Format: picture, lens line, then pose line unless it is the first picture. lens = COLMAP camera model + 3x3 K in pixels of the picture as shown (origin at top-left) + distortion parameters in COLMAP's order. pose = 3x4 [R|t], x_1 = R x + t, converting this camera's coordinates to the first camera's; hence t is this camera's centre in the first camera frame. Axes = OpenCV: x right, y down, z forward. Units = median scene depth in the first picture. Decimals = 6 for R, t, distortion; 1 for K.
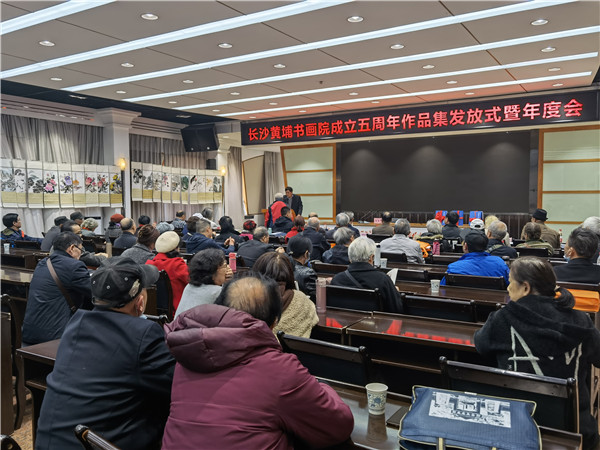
lens RADIAL K [[529.4, 0, 301.0], [0, 529.4, 226.0], [0, 0, 1]] dist [0.017810, 0.007492]
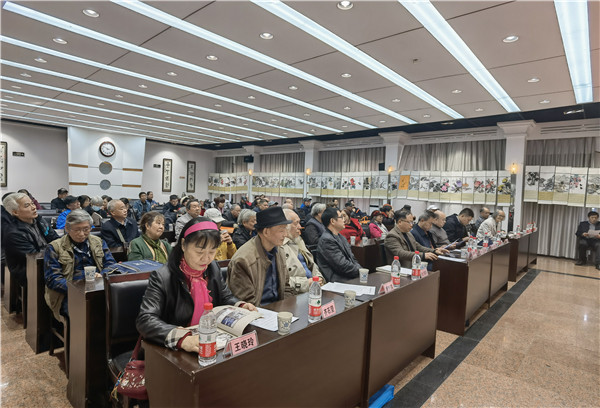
lens RADIAL K [[332.2, 0, 302.3], [0, 332.2, 204.3], [0, 0, 1]] dist [-0.002785, -0.000033]
pose [[-0.159631, 0.039926, -0.986369, 0.448378], [-0.090887, 0.994344, 0.054957, -0.039374], [0.982984, 0.098421, -0.155099, 0.685938]]
